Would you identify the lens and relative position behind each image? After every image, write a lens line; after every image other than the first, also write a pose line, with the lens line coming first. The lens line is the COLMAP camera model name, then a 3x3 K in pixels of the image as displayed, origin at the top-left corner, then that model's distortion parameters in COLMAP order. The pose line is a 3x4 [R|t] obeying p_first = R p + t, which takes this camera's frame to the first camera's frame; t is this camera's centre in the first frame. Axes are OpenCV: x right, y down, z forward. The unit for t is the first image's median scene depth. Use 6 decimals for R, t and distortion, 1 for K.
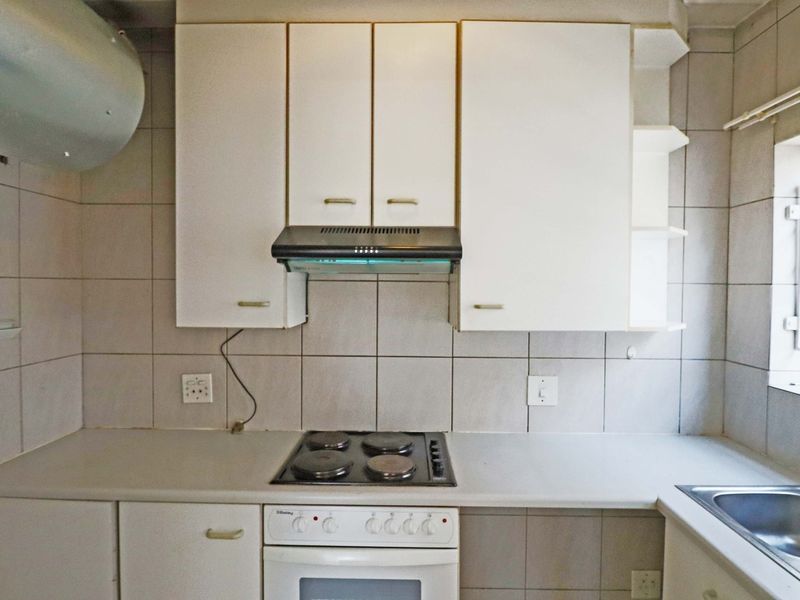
lens RADIAL K [[474.8, 0, 401.6], [0, 474.8, 296.6], [0, 0, 1]] dist [-0.002372, -0.001208]
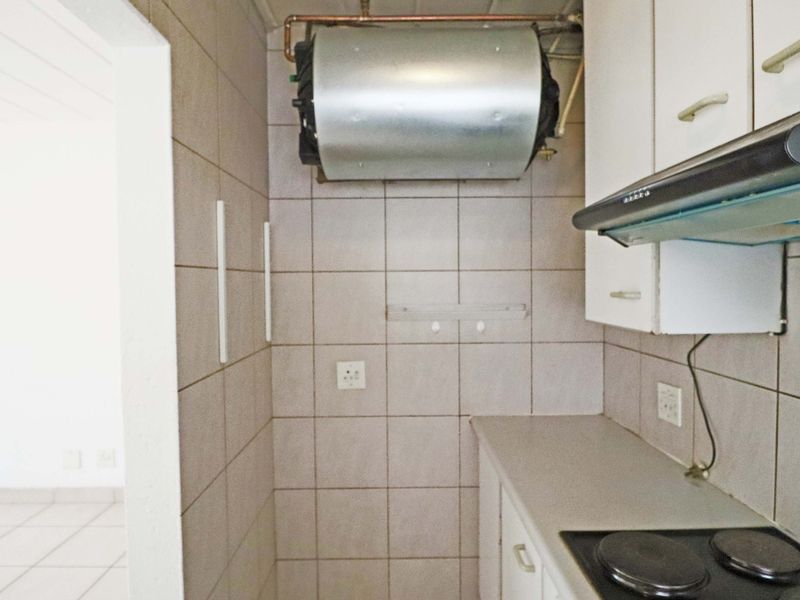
lens RADIAL K [[474.8, 0, 401.6], [0, 474.8, 296.6], [0, 0, 1]] dist [-0.002372, -0.001208]
pose [[0.023999, 0.022725, -0.999454, 0.340096], [-0.013111, 0.999663, 0.022415, 0.004885], [0.999626, 0.012566, 0.024289, 0.538858]]
